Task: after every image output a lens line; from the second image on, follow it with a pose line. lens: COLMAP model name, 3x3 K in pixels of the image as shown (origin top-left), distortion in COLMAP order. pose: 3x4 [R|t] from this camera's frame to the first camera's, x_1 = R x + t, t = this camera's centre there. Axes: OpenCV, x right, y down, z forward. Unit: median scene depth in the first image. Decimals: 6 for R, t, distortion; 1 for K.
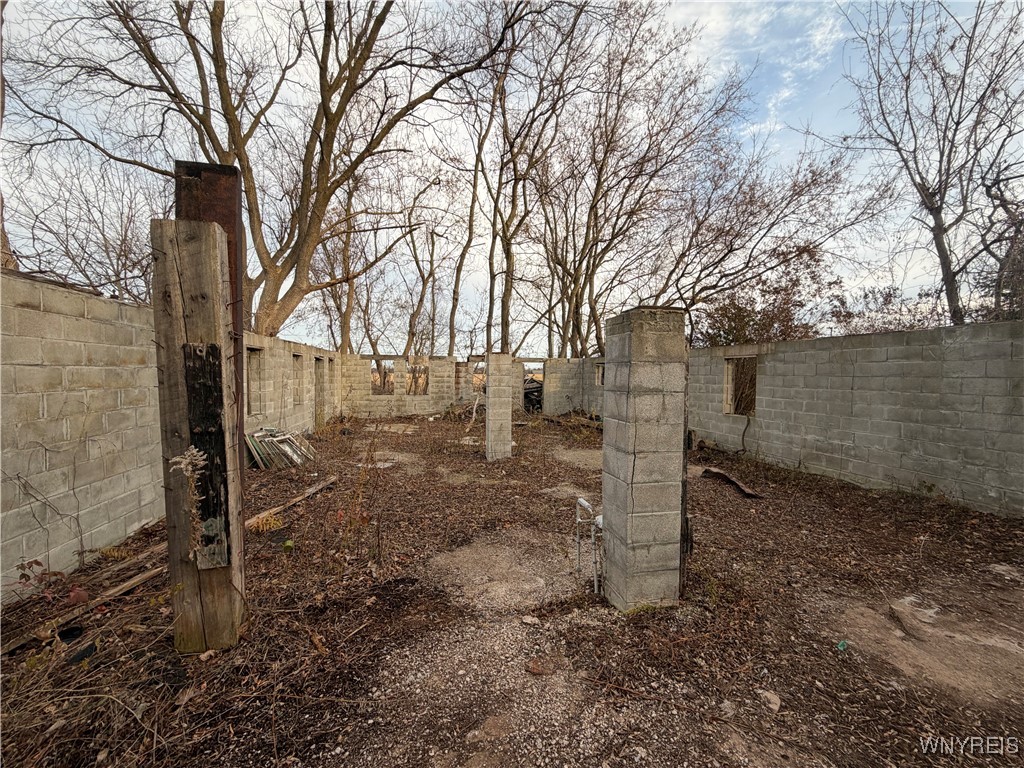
lens RADIAL K [[408.0, 0, 509.9], [0, 408.0, 385.7], [0, 0, 1]] dist [0.000730, -0.000283]
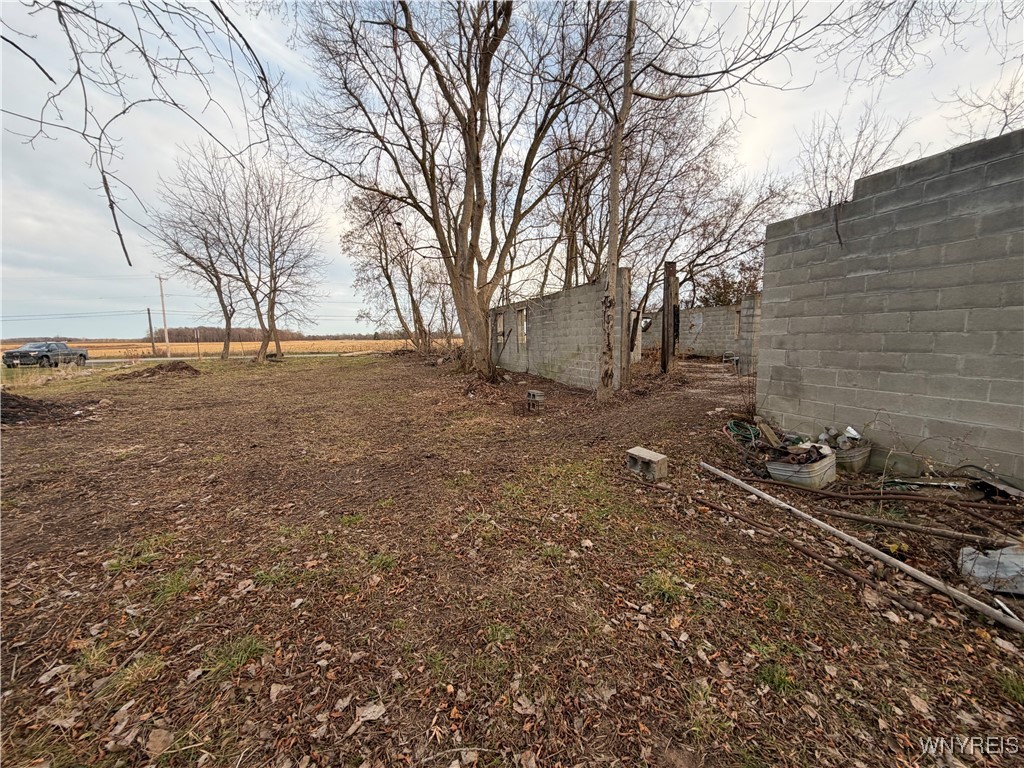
lens RADIAL K [[408.0, 0, 509.9], [0, 408.0, 385.7], [0, 0, 1]] dist [0.000730, -0.000283]
pose [[0.992458, -0.037554, 0.116688, -1.085534], [0.027178, 0.995636, 0.089278, 0.116962], [-0.119531, -0.085434, 0.989148, -1.144521]]
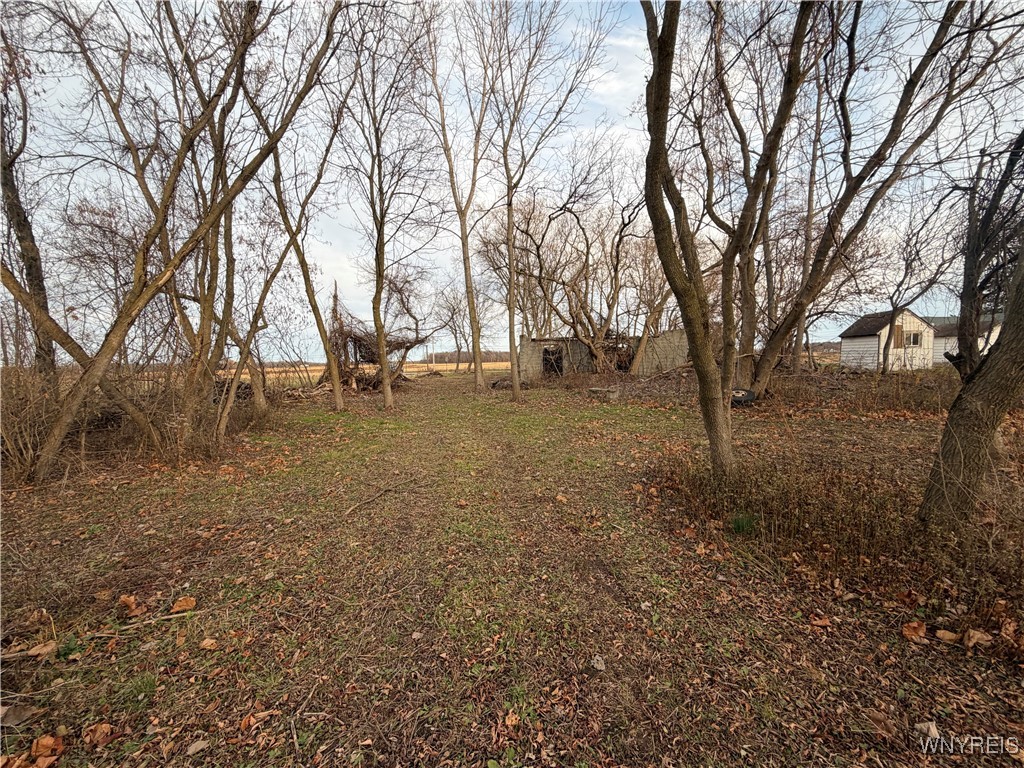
lens RADIAL K [[408.5, 0, 509.6], [0, 408.5, 386.0], [0, 0, 1]] dist [0.000618, -0.000087]
pose [[0.922919, -0.011587, -0.384820, 1.107042], [0.024885, 0.999252, 0.029594, 0.226179], [0.384189, -0.036890, 0.922517, -4.489000]]
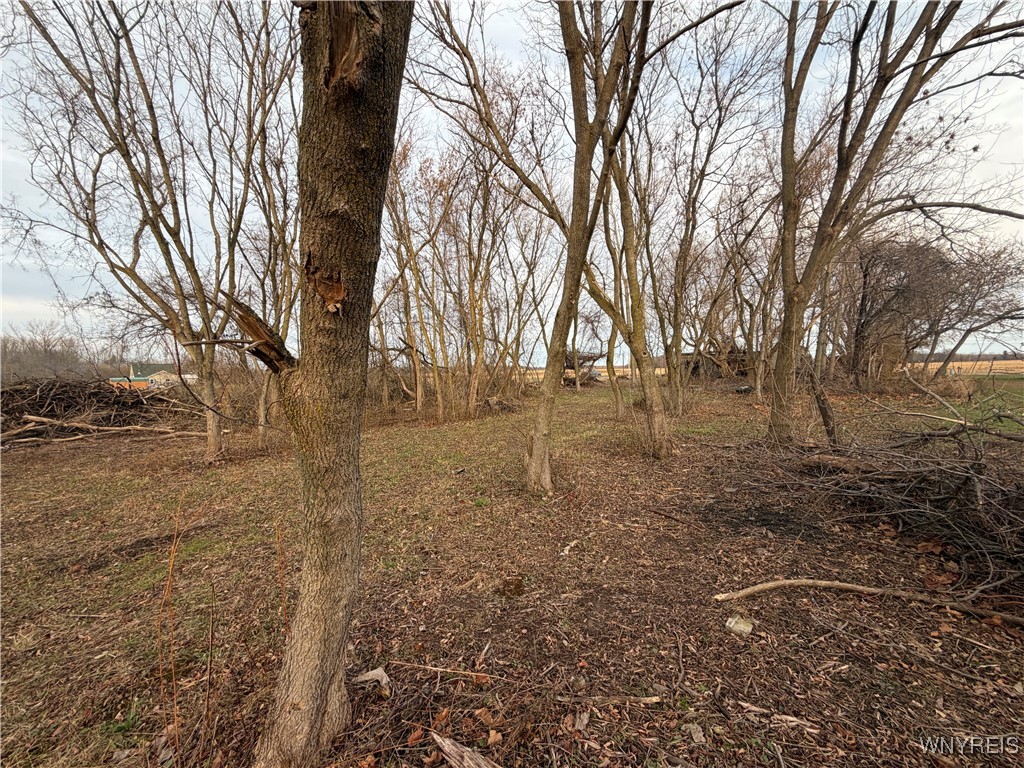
lens RADIAL K [[408.0, 0, 509.9], [0, 408.0, 385.7], [0, 0, 1]] dist [0.000730, -0.000283]
pose [[0.636193, 0.004715, -0.771516, 2.756258], [0.003746, 0.999951, 0.009200, 0.291267], [0.771521, -0.008743, 0.636144, -6.280547]]
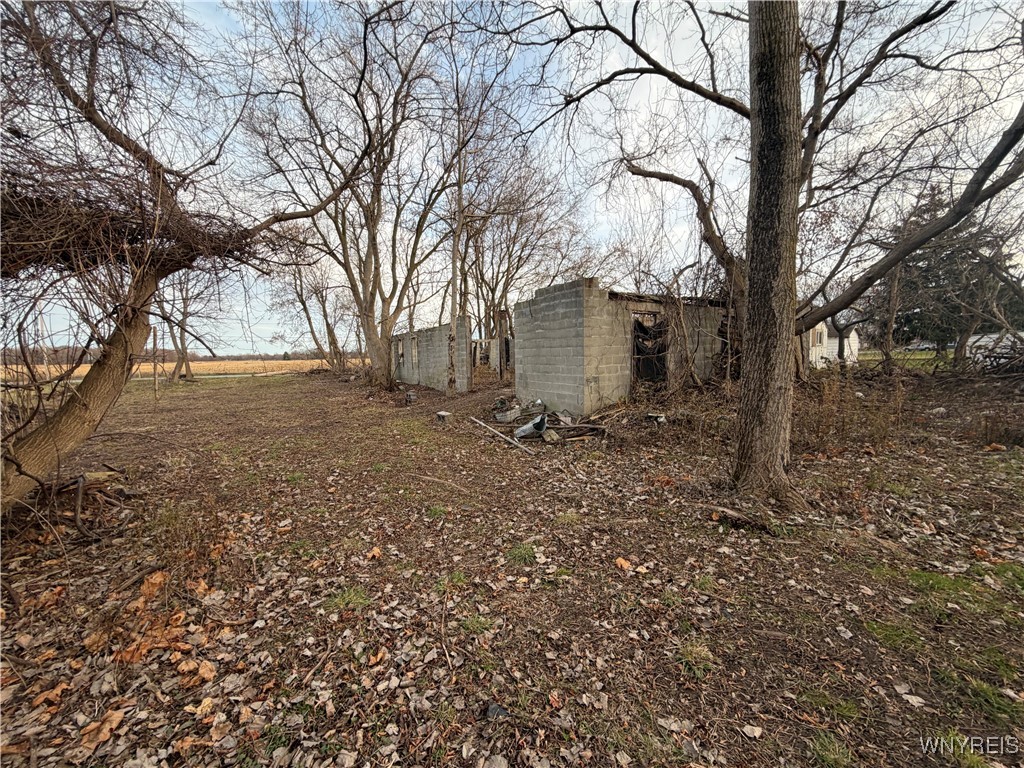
lens RADIAL K [[408.0, 0, 509.9], [0, 408.0, 385.7], [0, 0, 1]] dist [0.000730, -0.000283]
pose [[0.952673, -0.050819, 0.299719, -0.991679], [0.037676, 0.998065, 0.049473, 0.134739], [-0.301653, -0.035840, 0.952744, -1.993049]]
